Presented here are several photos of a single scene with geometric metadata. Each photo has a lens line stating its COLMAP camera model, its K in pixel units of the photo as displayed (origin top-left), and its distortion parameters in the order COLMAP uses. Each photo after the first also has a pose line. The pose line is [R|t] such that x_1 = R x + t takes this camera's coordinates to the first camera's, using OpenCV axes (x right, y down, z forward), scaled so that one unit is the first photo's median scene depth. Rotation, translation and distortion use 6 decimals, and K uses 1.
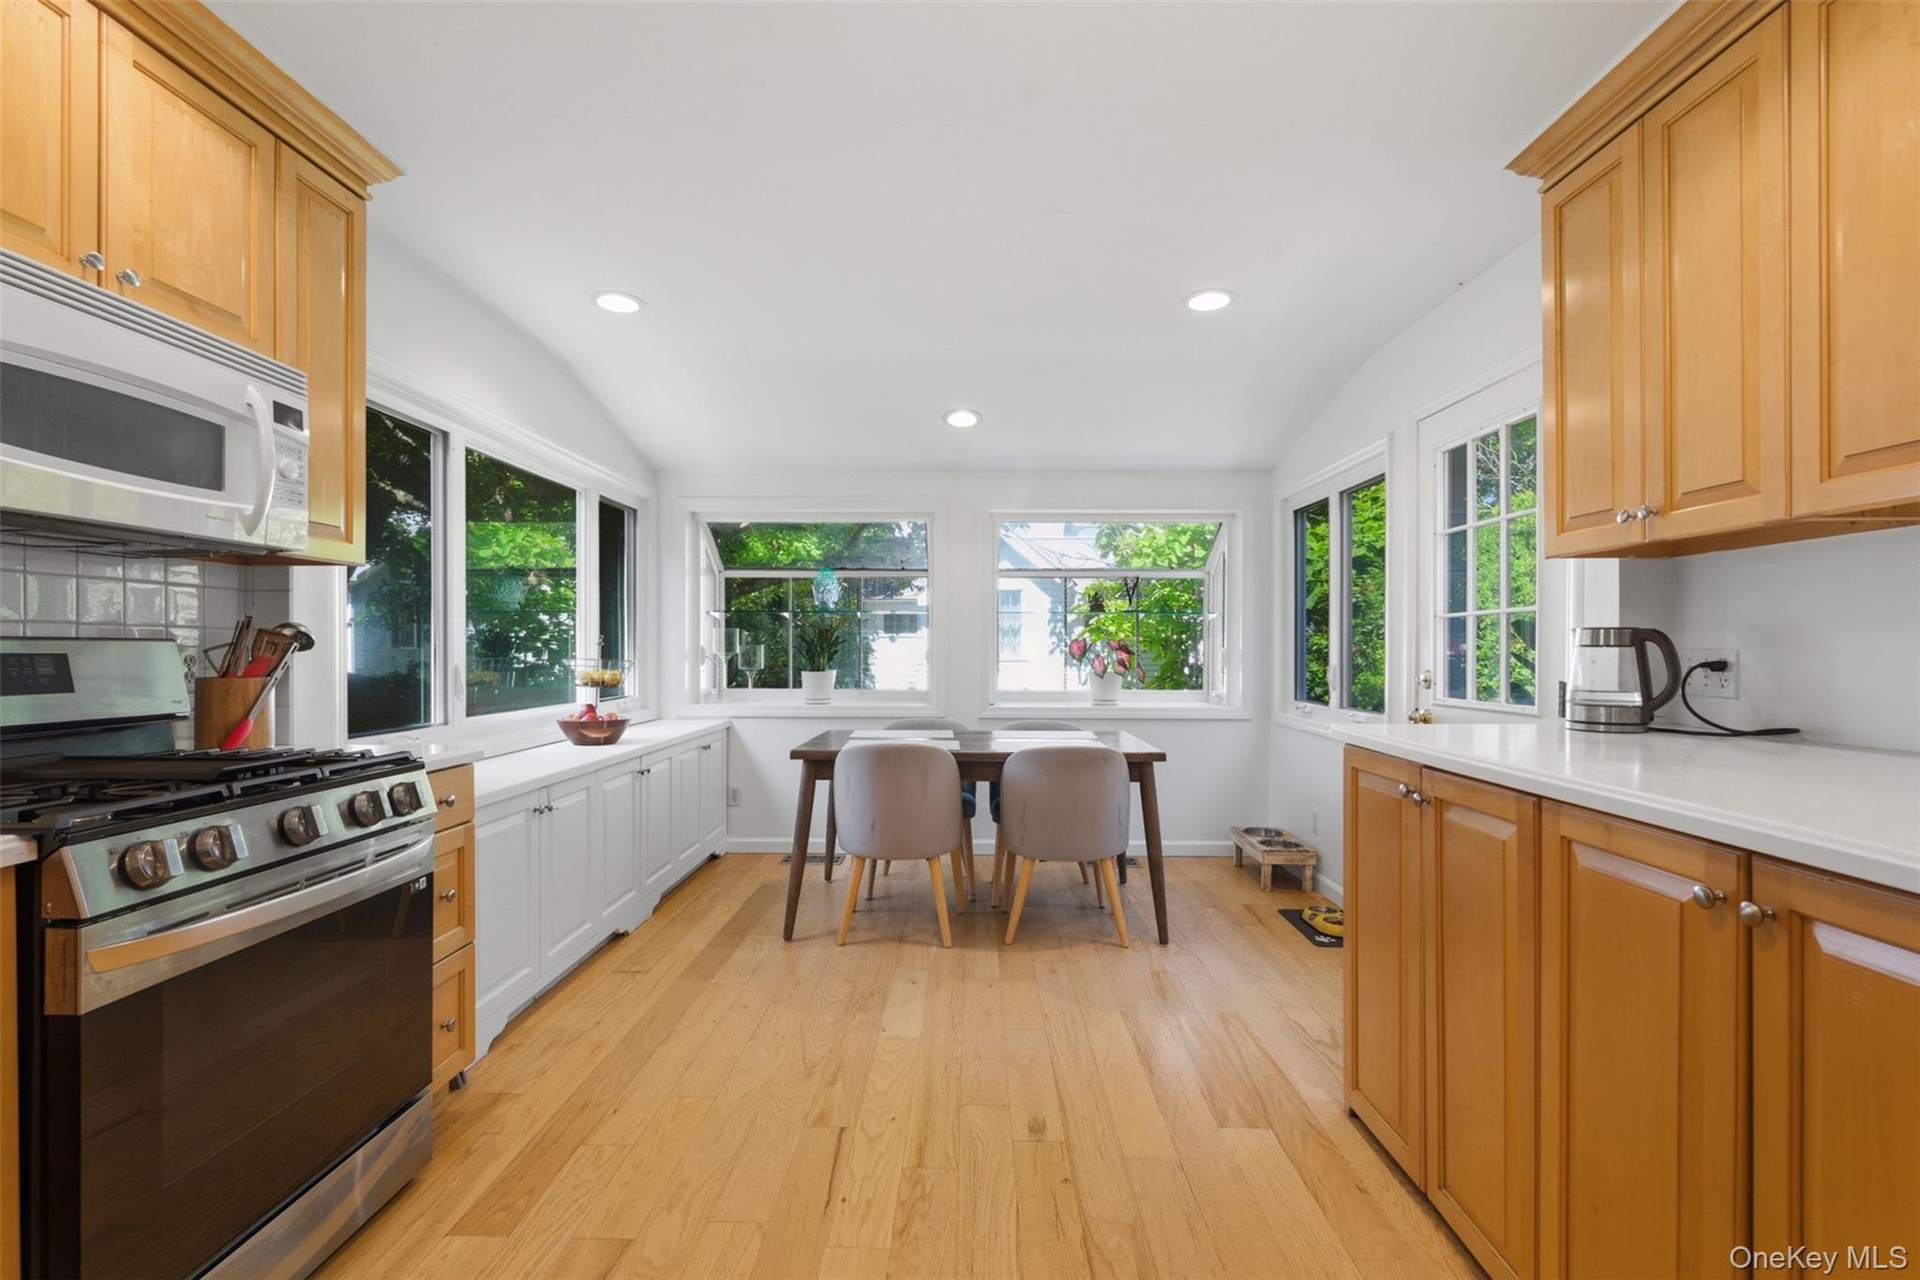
lens RADIAL K [[860.8, 0, 960.5], [0, 860.8, 652.5], [0, 0, 1]] dist [-0.005087, 0.000573]
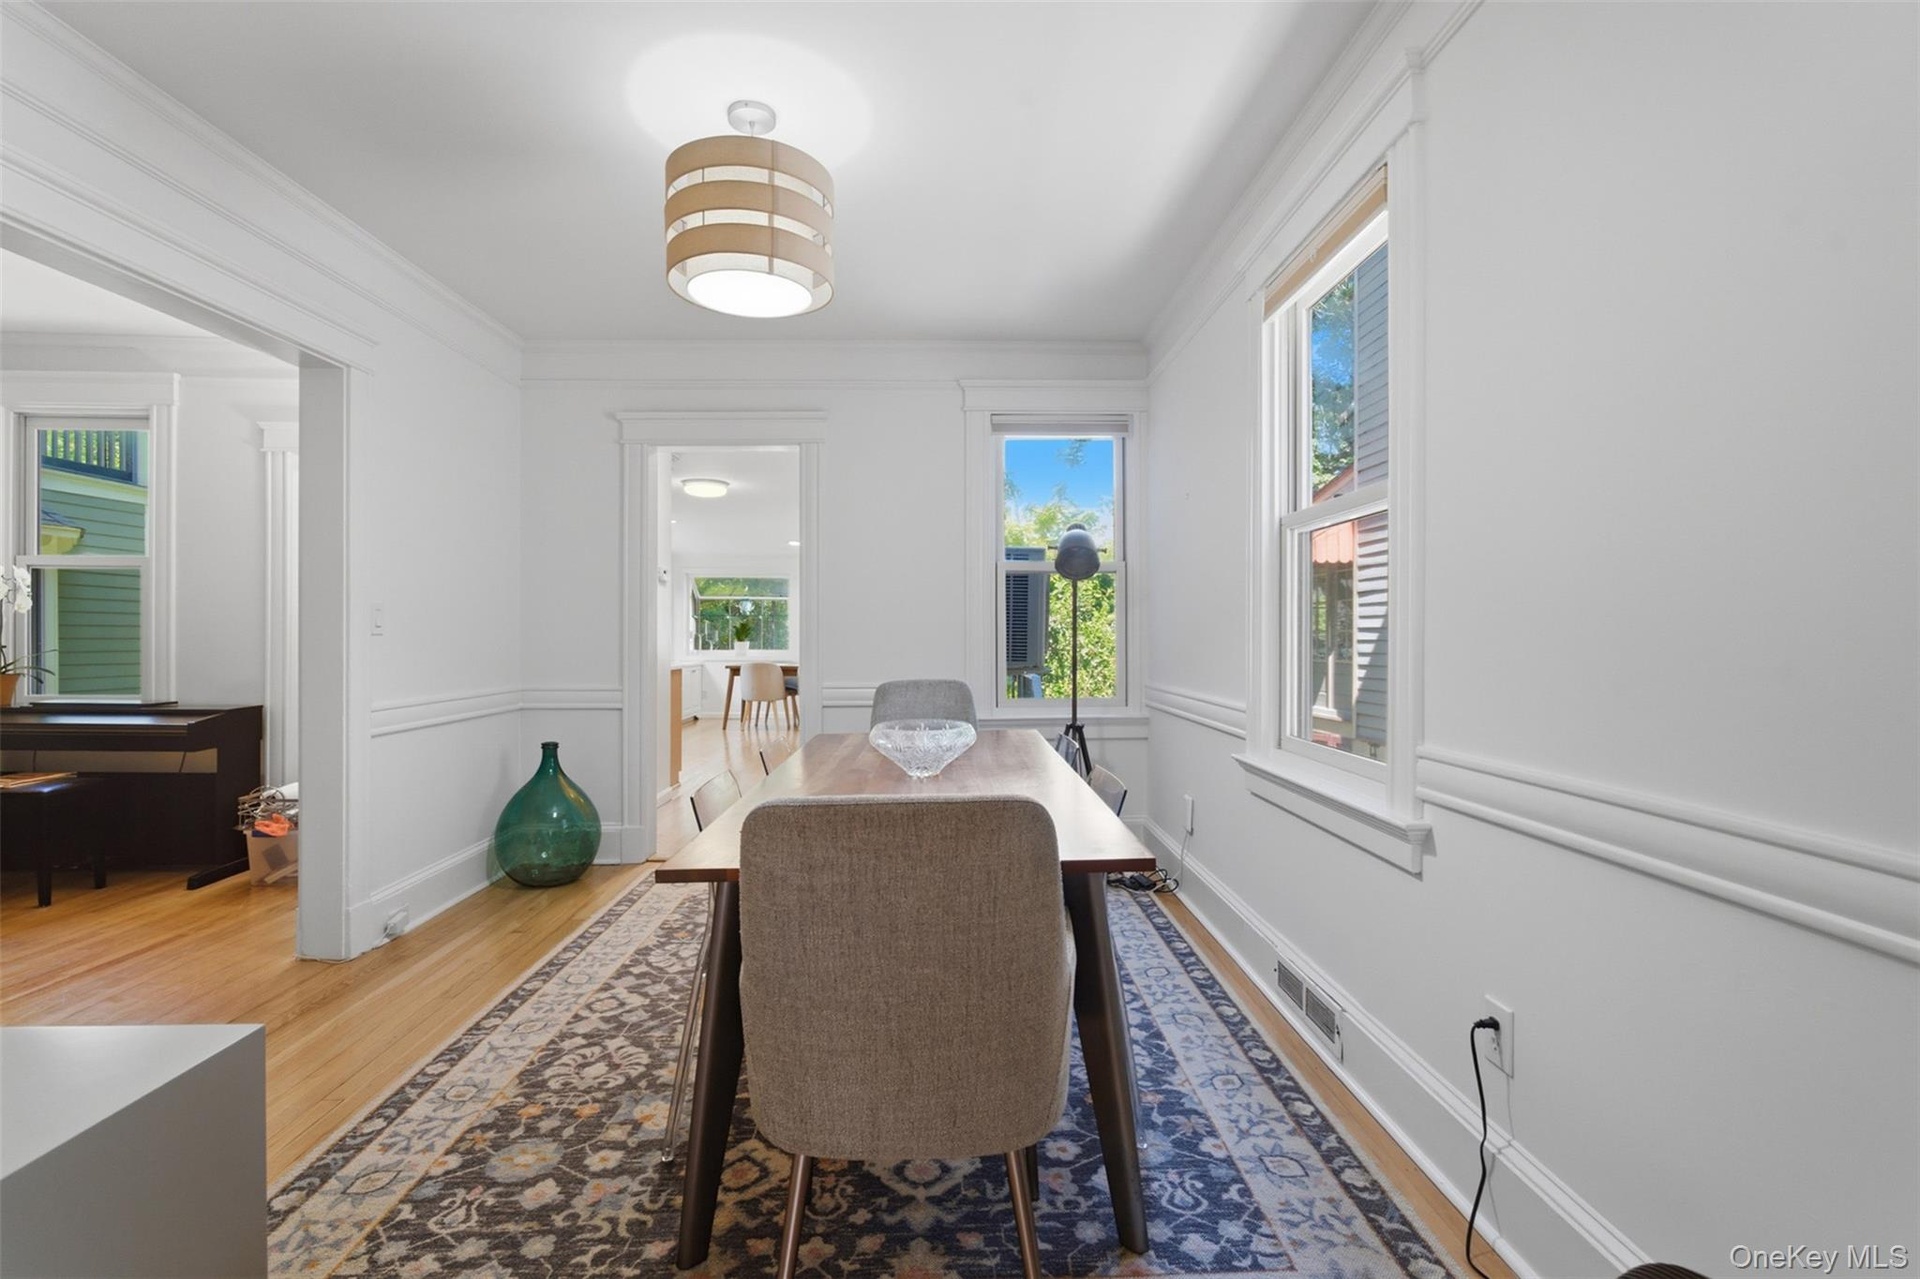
lens RADIAL K [[847.8, 0, 960.0], [0, 847.8, 639.5], [0, 0, 1]] dist [-0.011300, -0.000399]
pose [[0.999007, -0.002161, 0.044497, 0.764958], [0.002060, 0.999995, 0.002319, 0.028792], [-0.044502, -0.002225, 0.999007, -3.106855]]
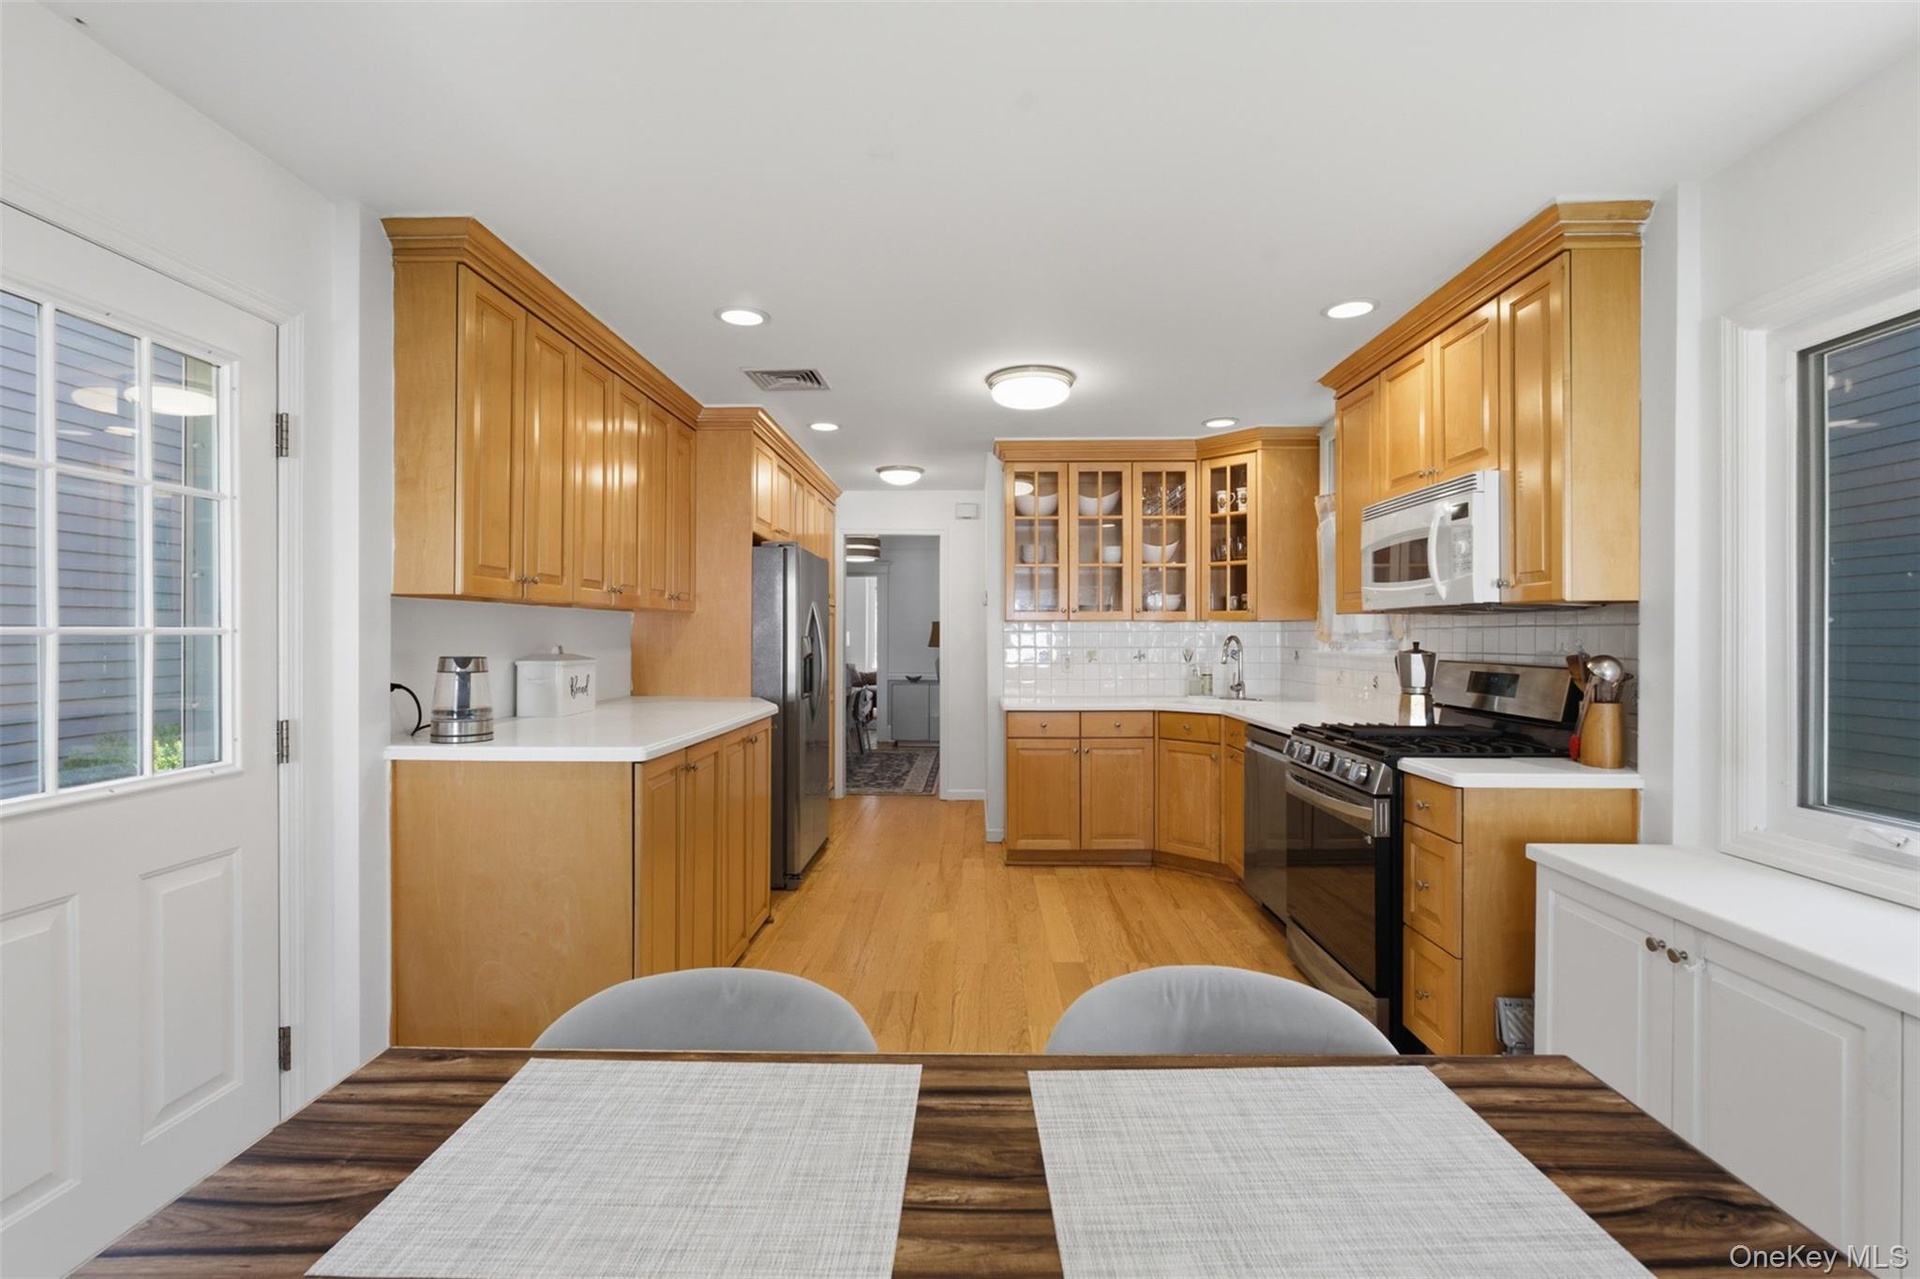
lens RADIAL K [[852.1, 0, 964.6], [0, 852.1, 637.0], [0, 0, 1]] dist [-0.020239, 0.000314]
pose [[-0.999986, -0.004769, -0.002180, 0.037215], [-0.004784, 0.999963, 0.007150, -0.062055], [0.002146, 0.007160, -0.999972, 2.068162]]
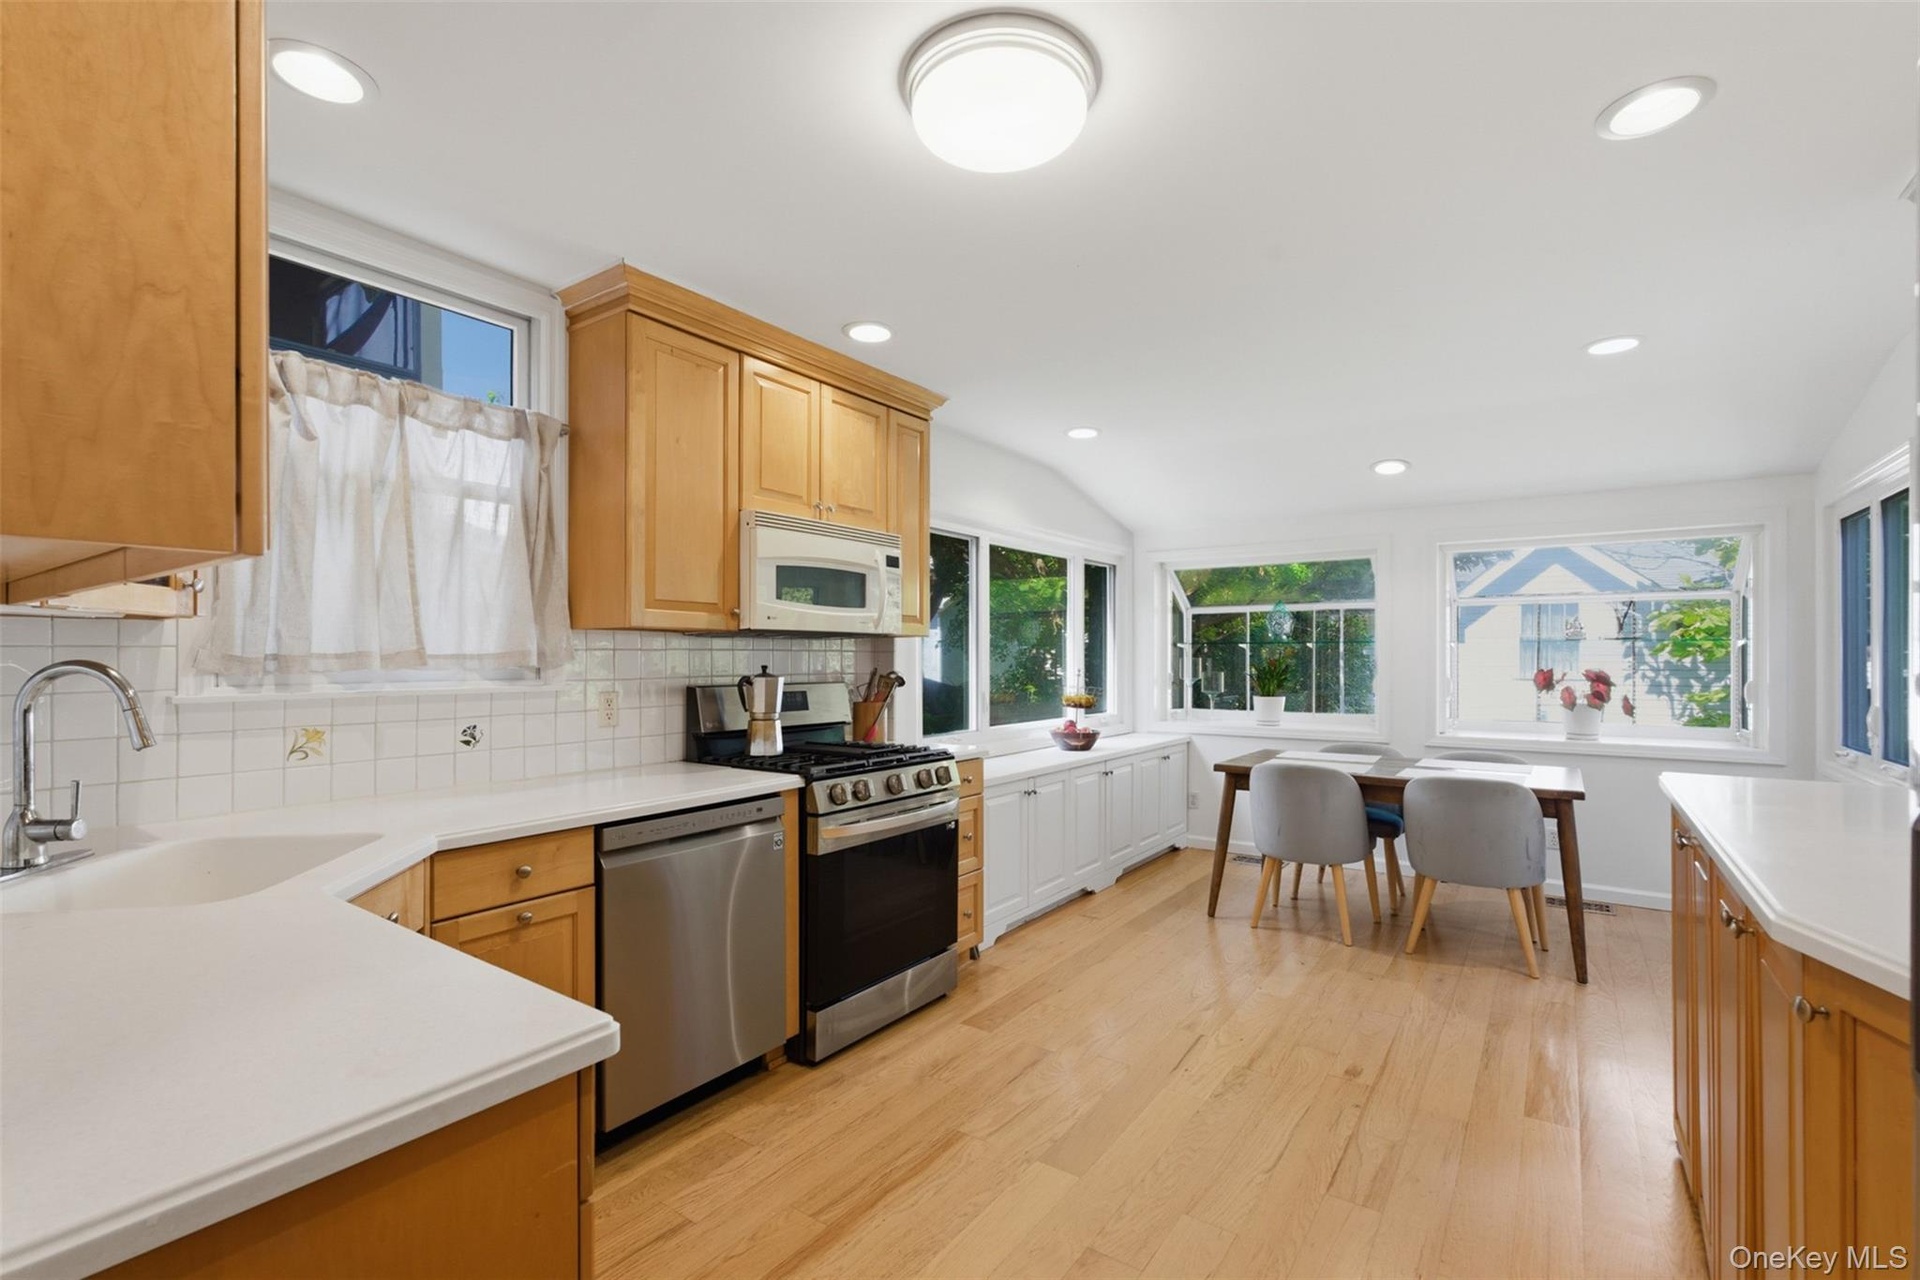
lens RADIAL K [[860.8, 0, 960.5], [0, 860.8, 652.5], [0, 0, 1]] dist [-0.005087, 0.000573]
pose [[0.827802, -0.003917, -0.561007, 0.315447], [-0.002354, 0.999943, -0.010456, -0.053910], [0.561015, 0.009976, 0.827745, -0.377071]]
